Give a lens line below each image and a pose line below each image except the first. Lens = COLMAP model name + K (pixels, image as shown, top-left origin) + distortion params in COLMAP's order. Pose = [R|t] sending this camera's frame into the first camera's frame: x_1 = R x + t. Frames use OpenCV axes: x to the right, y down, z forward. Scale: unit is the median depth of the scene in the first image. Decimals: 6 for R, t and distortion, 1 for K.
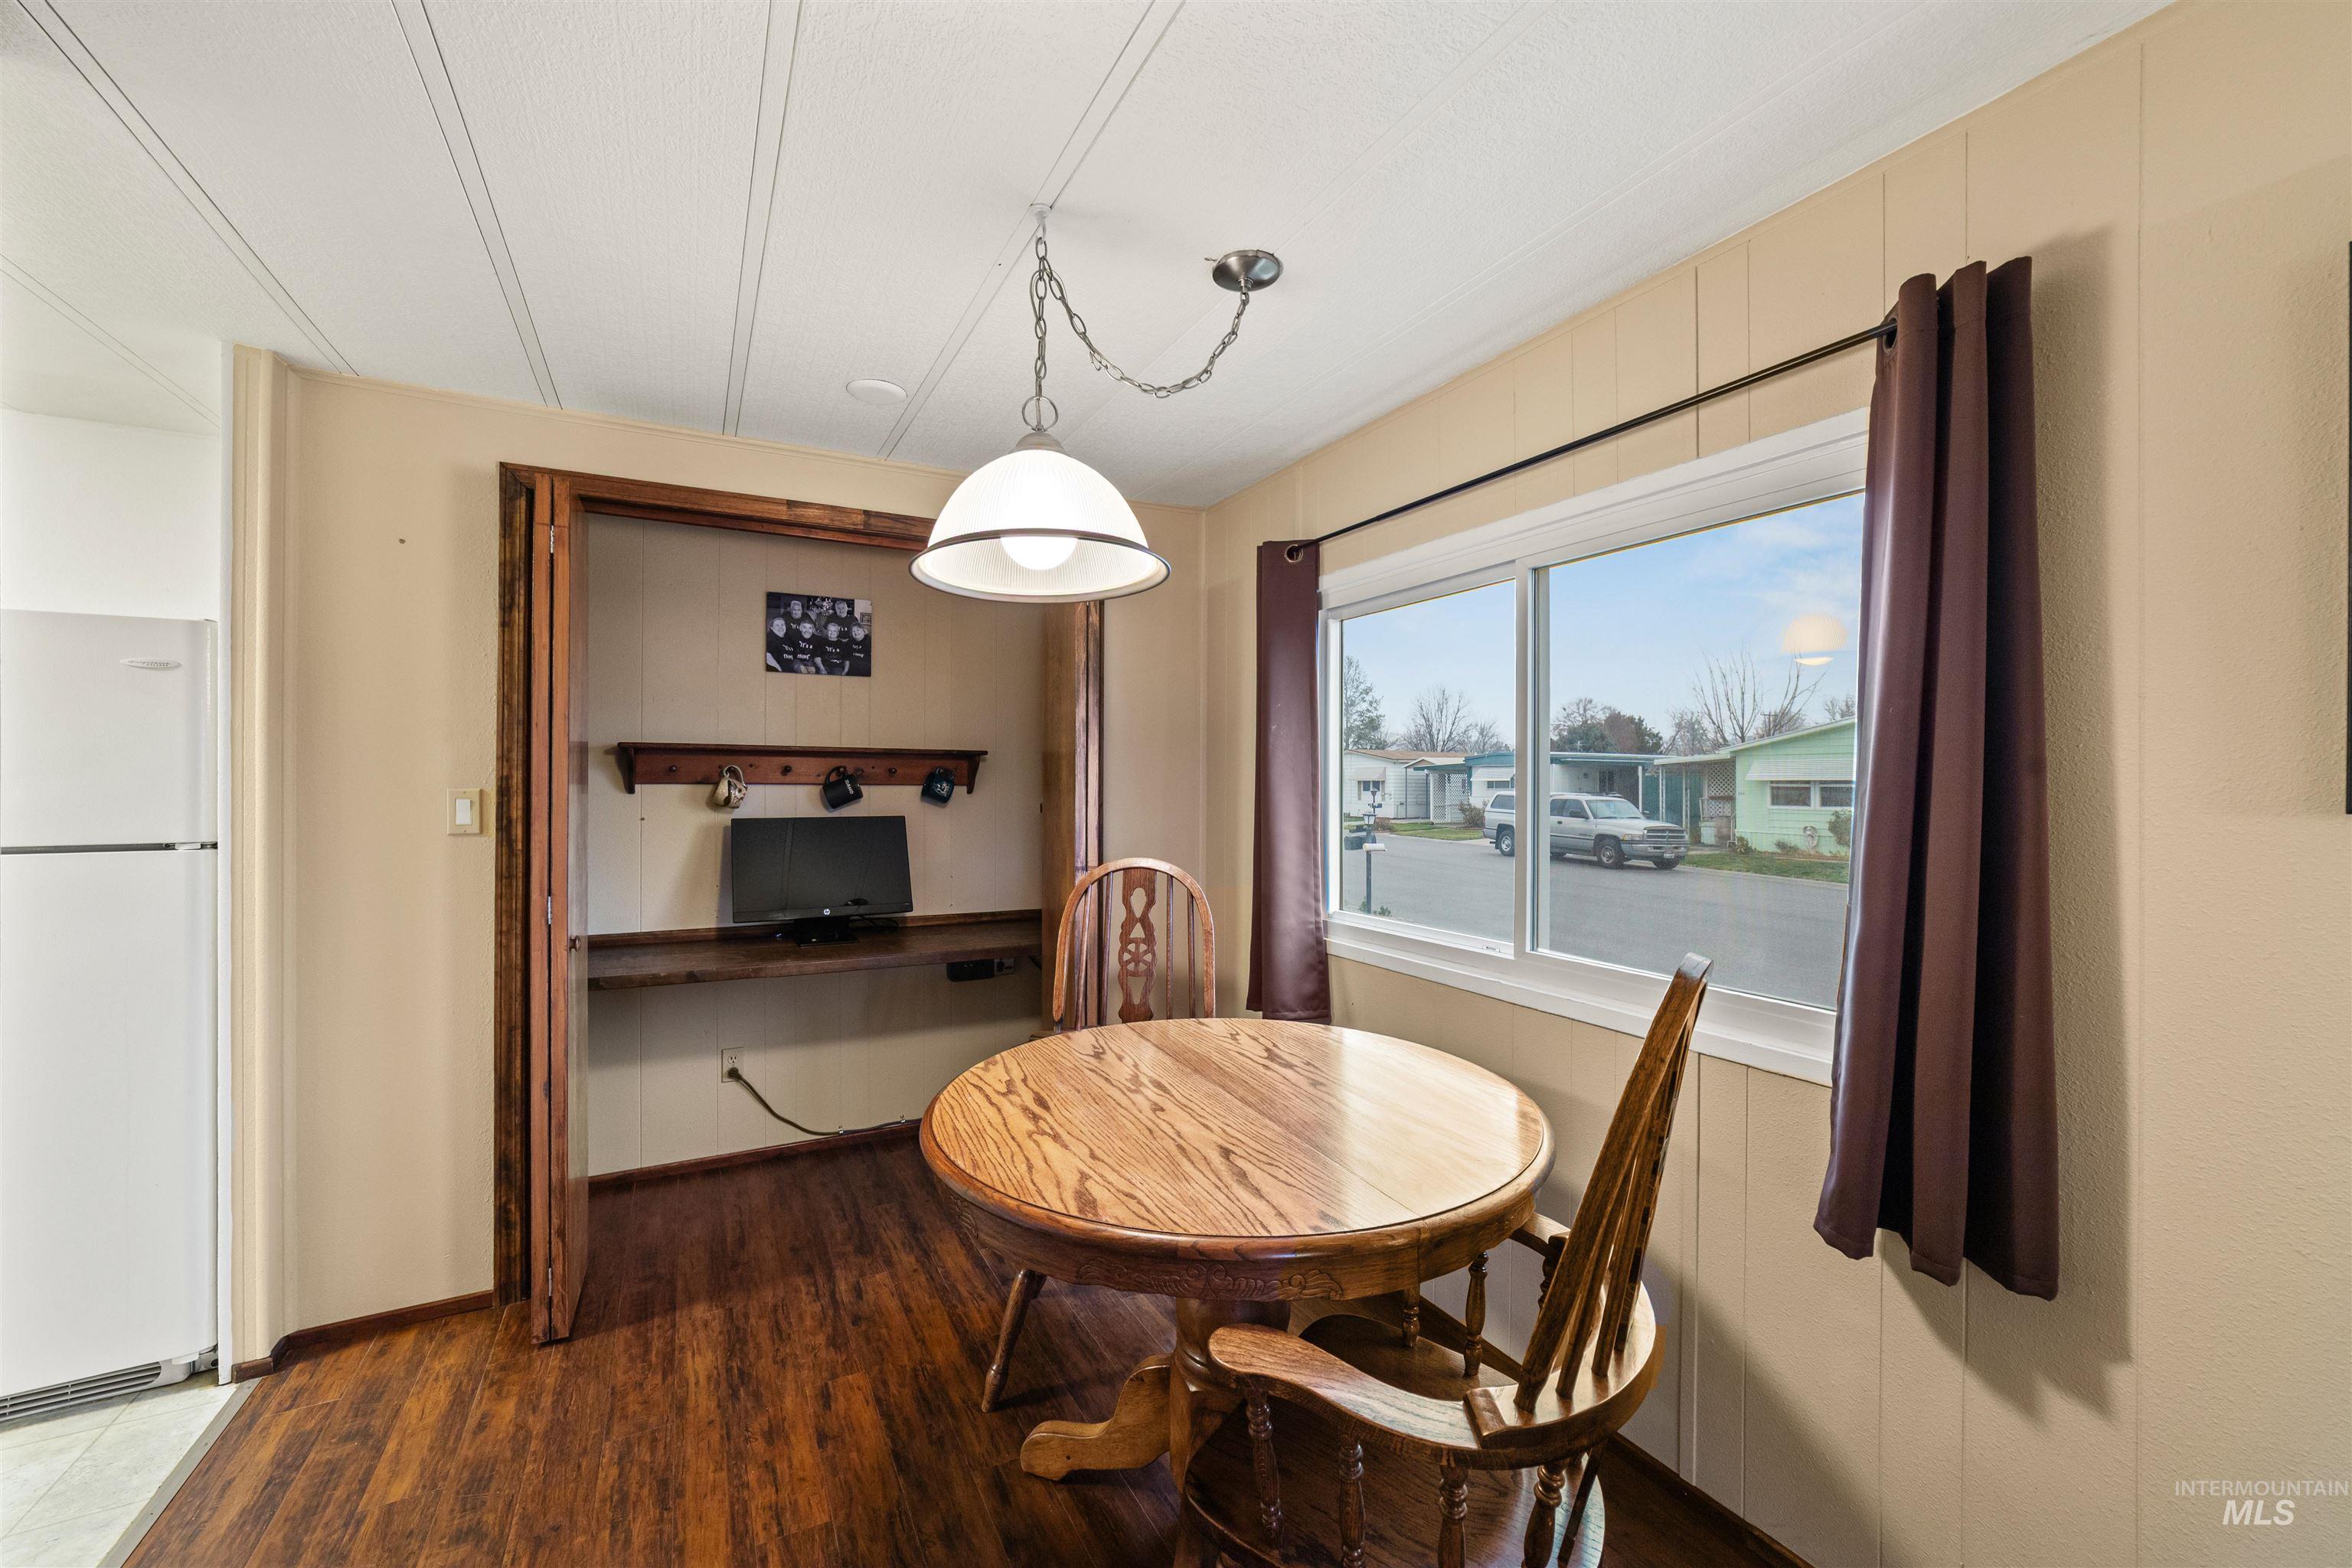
lens RADIAL K [[914.2, 0, 1176.9], [0, 914.2, 780.8], [0, 0, 1]] dist [-0.008859, 0.006692]
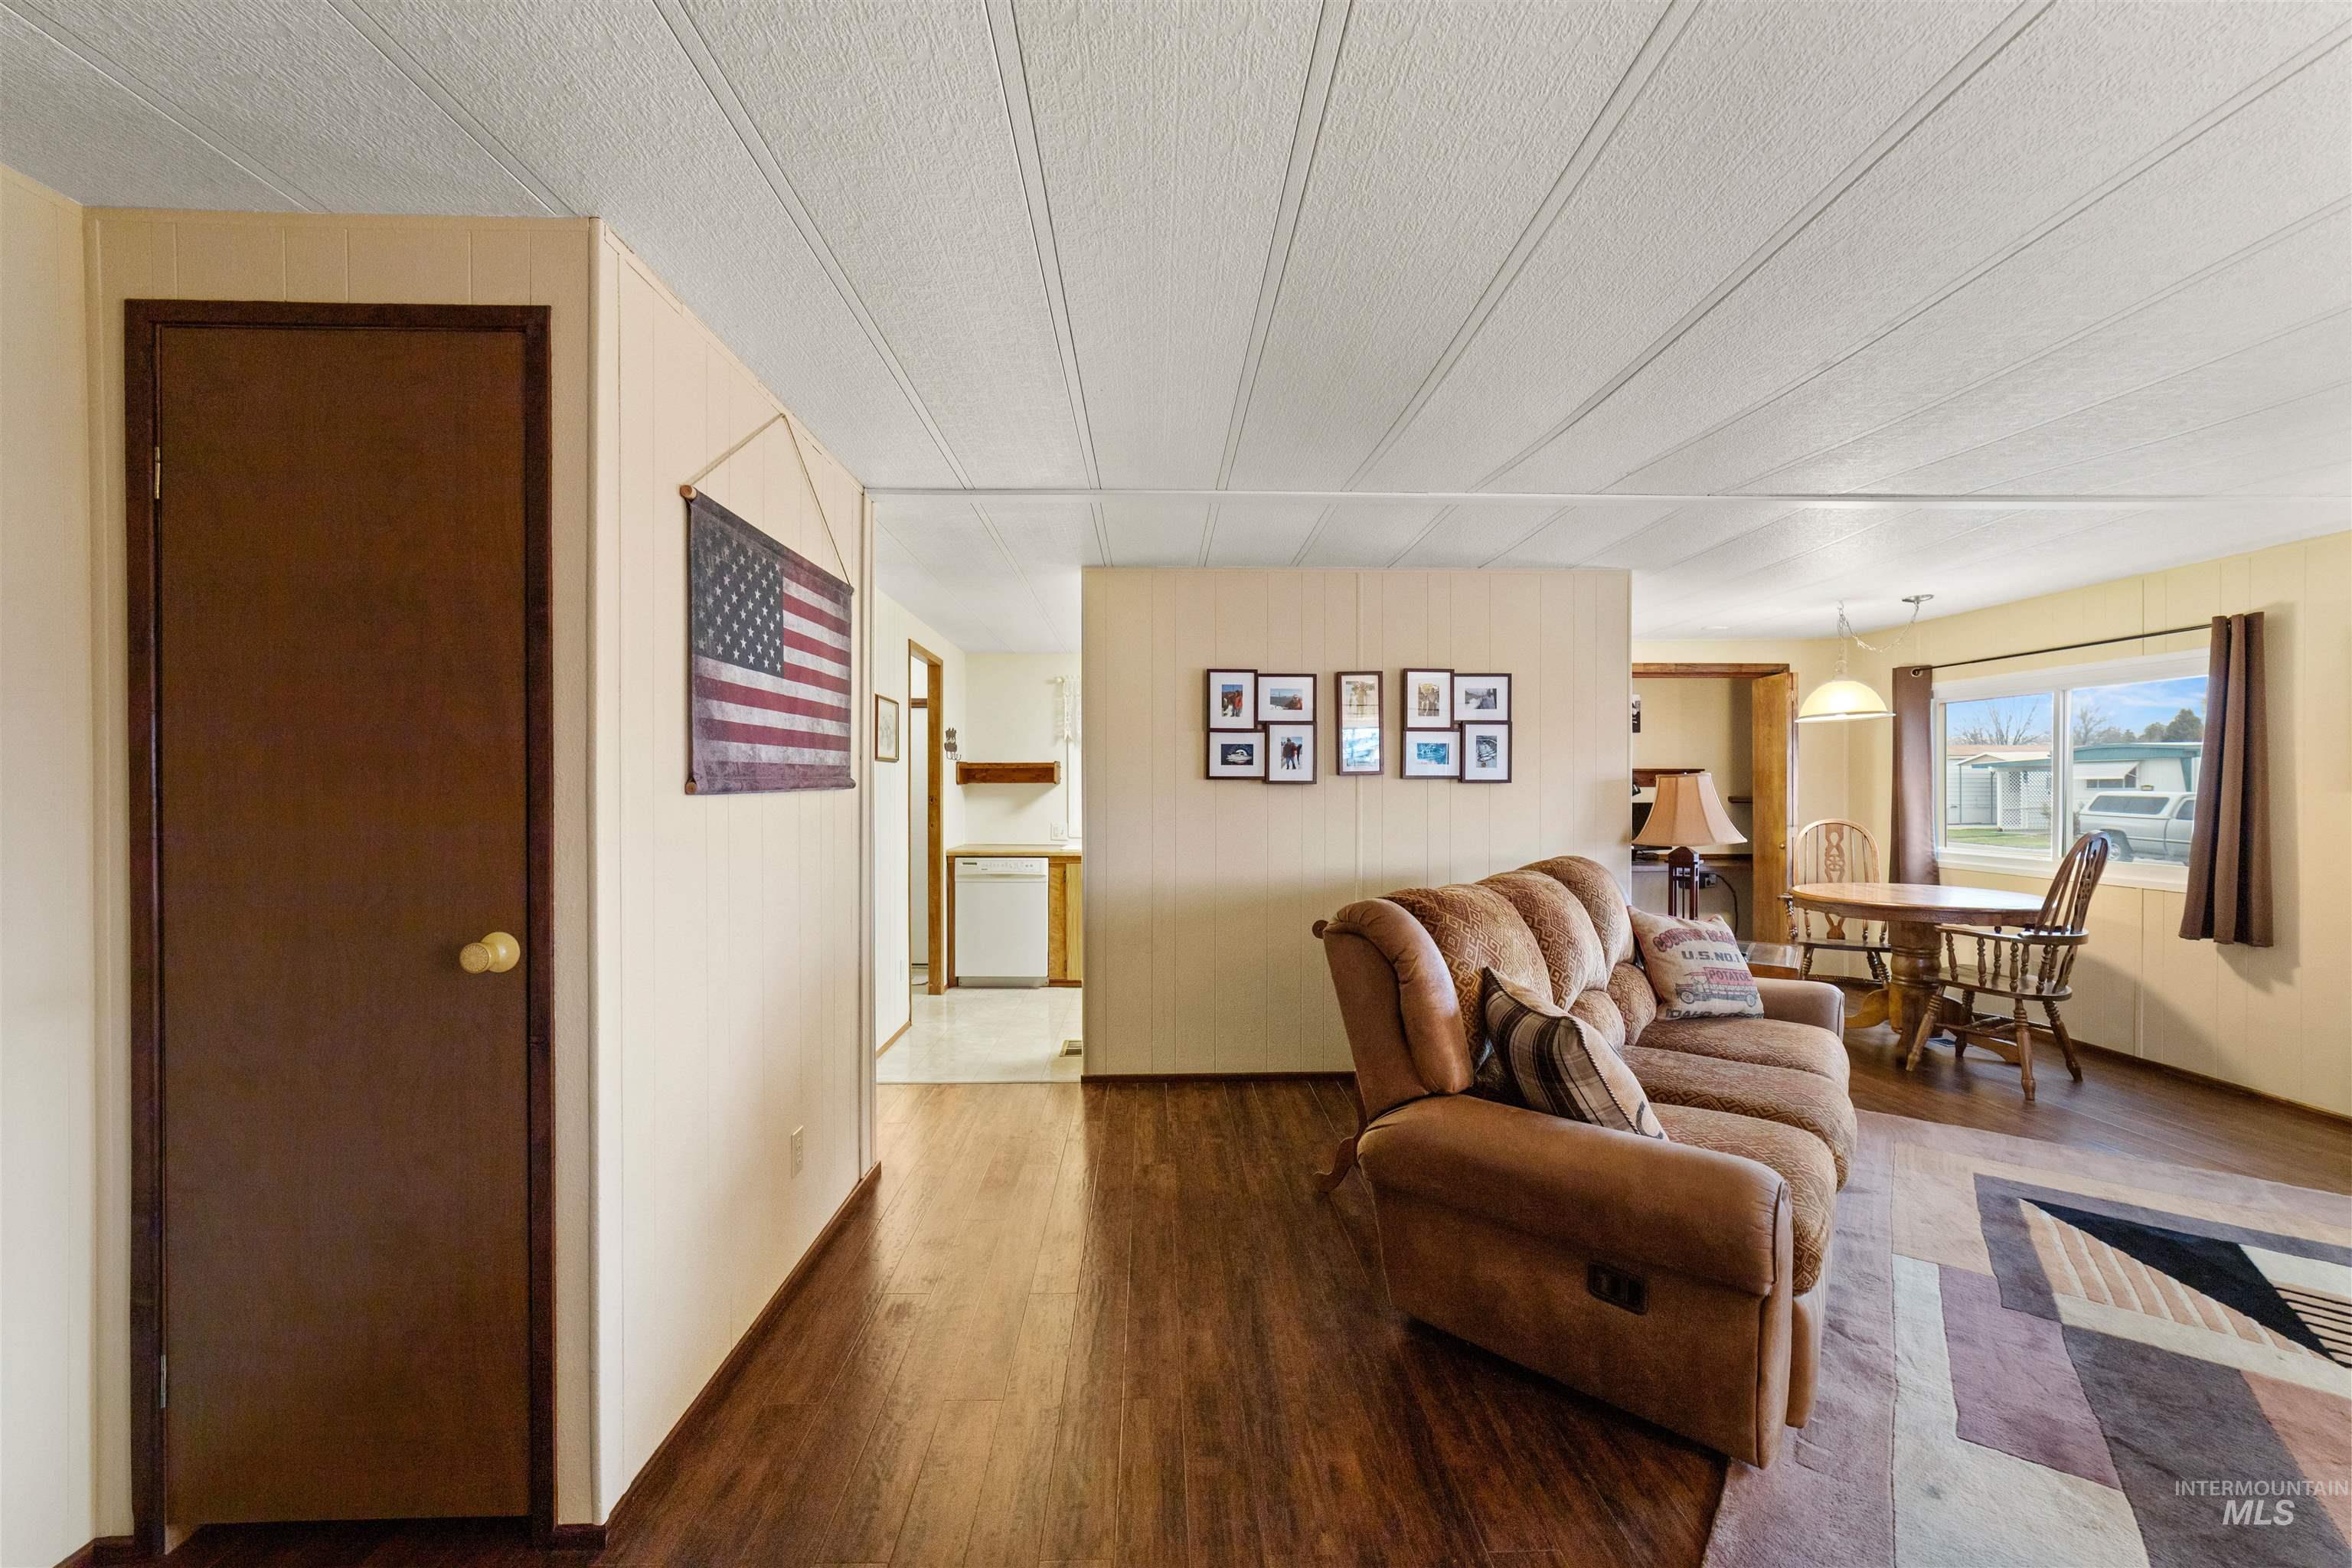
lens RADIAL K [[908.3, 0, 1166.3], [0, 908.3, 787.6], [0, 0, 1]] dist [-0.019016, 0.007429]
pose [[0.889268, -0.005458, -0.457355, -0.538740], [0.007422, 0.999969, 0.002497, -0.009748], [0.457327, -0.005614, 0.889281, -1.883905]]
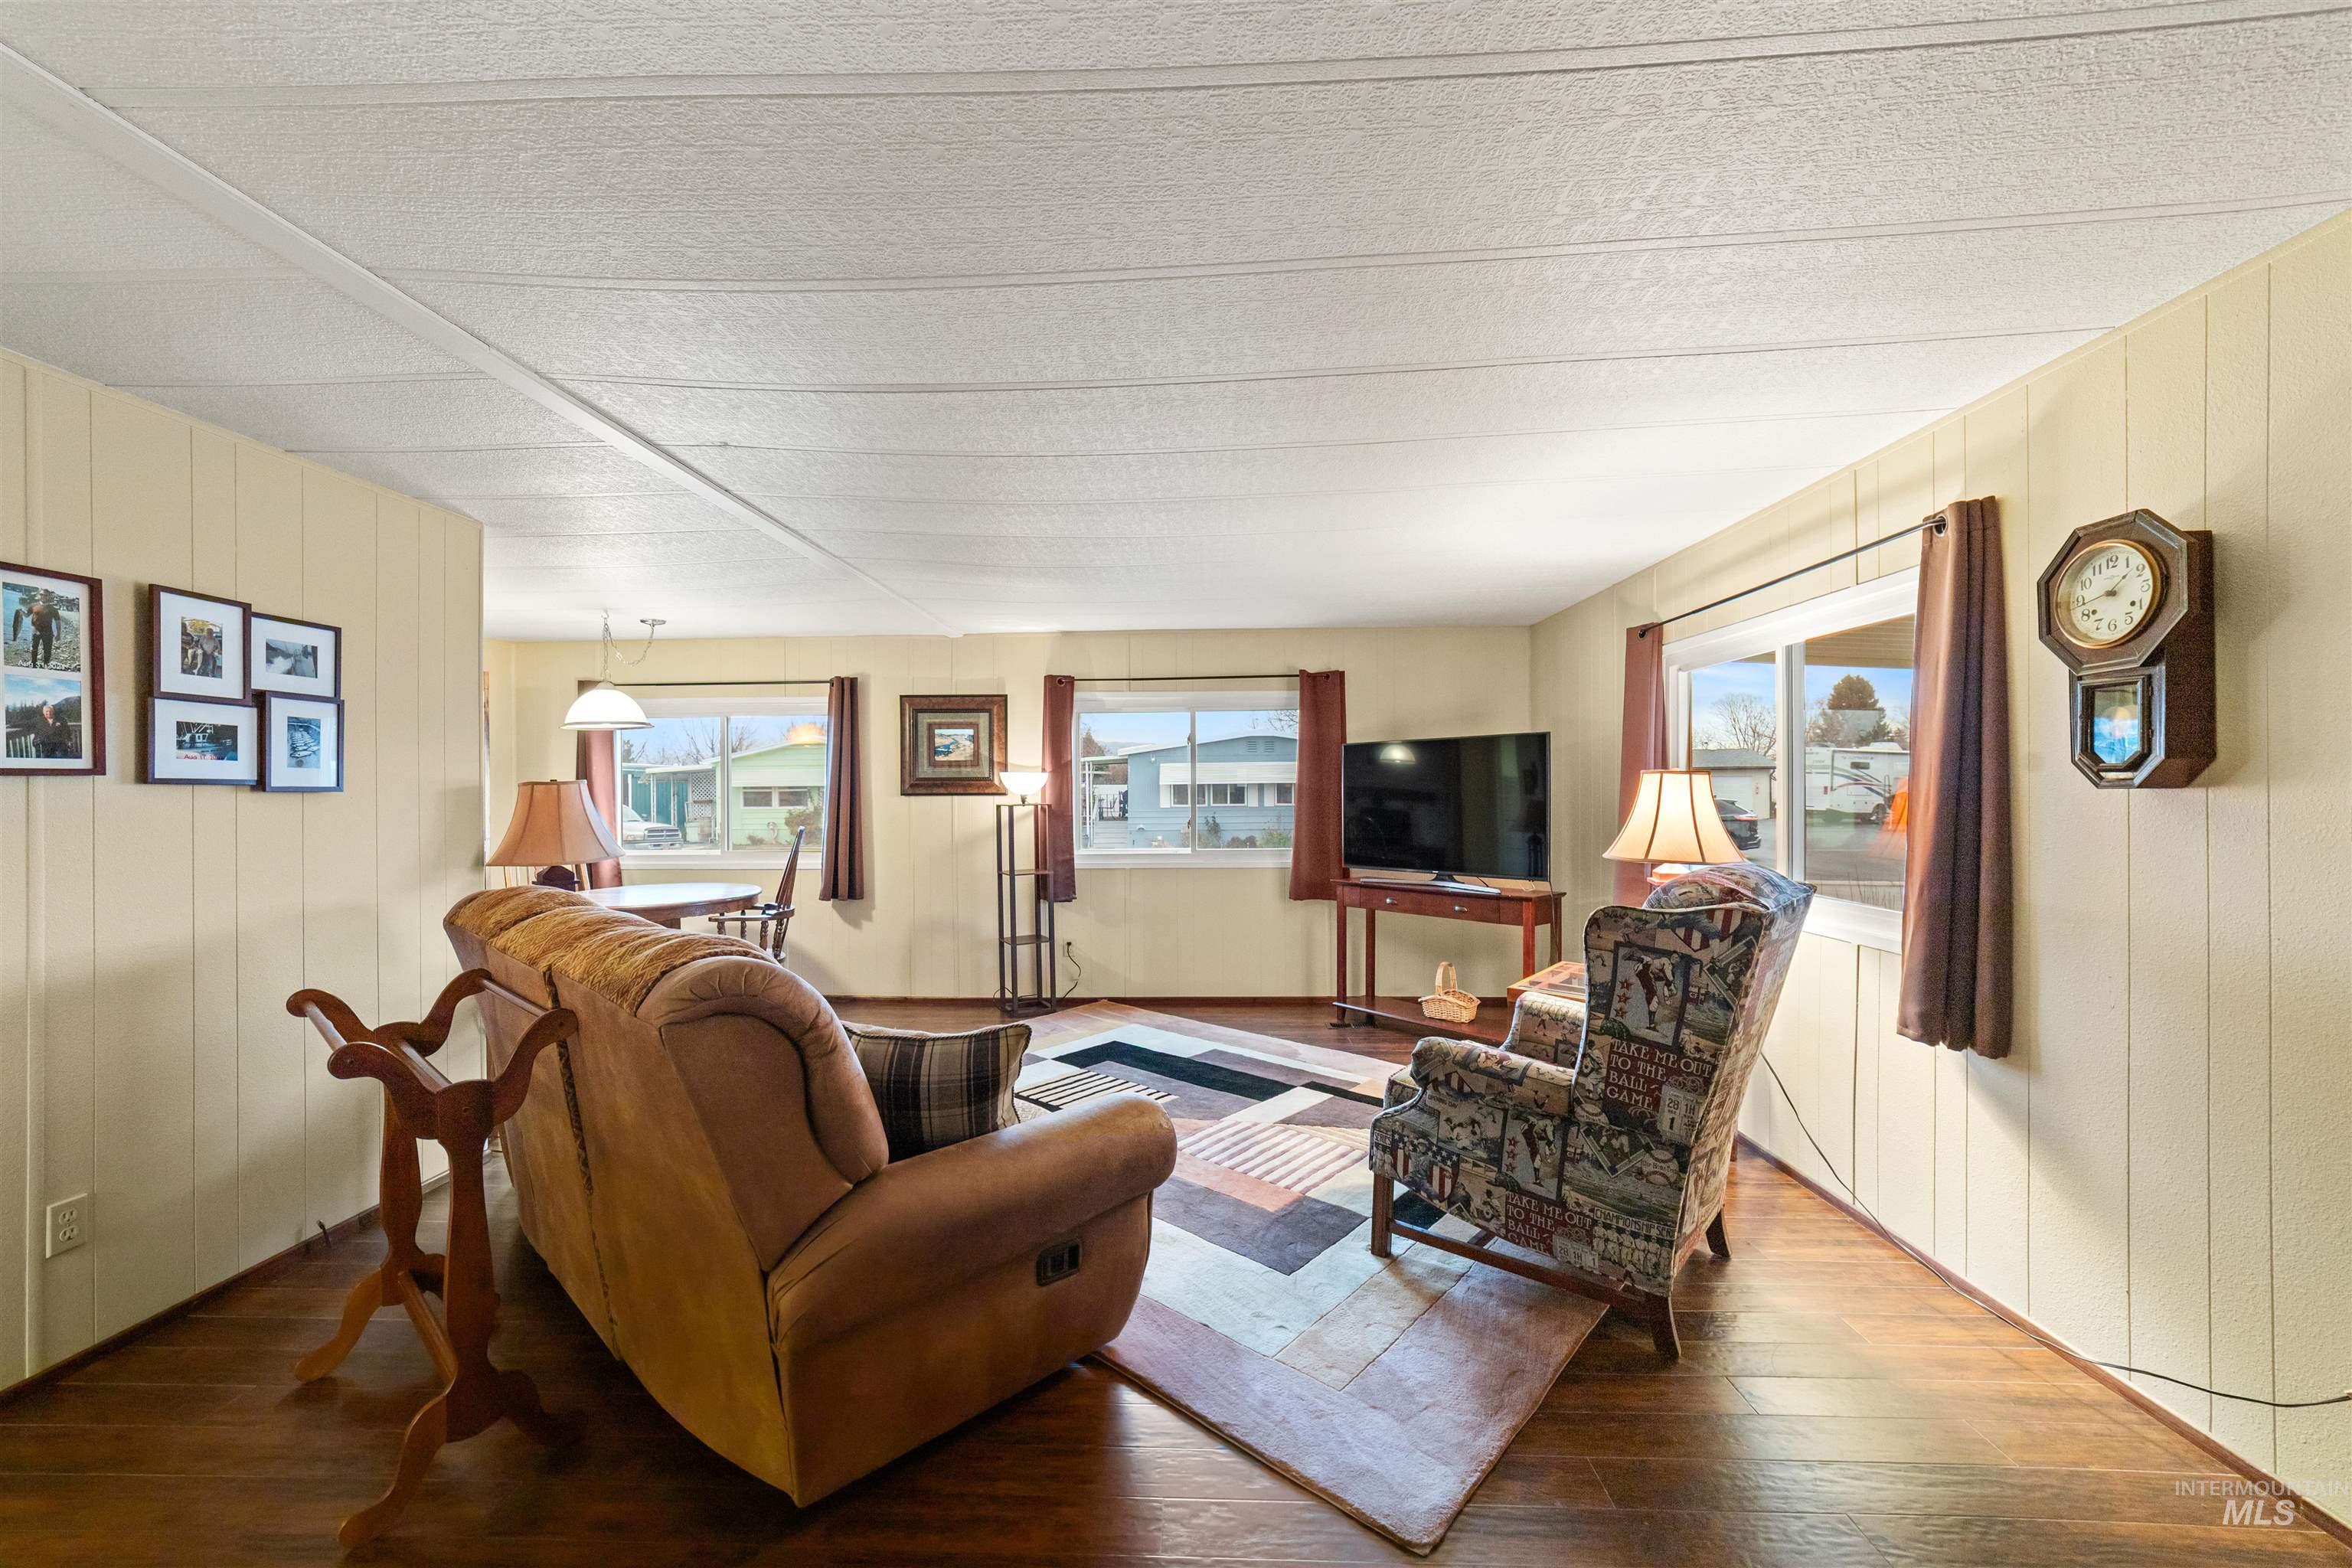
lens RADIAL K [[914.2, 0, 1176.9], [0, 914.2, 780.8], [0, 0, 1]] dist [-0.008859, 0.006692]
pose [[0.510297, 0.001023, 0.859998, -1.241199], [0.004448, 0.999983, -0.003829, -0.014365], [-0.859987, 0.005779, 0.510283, -1.530586]]
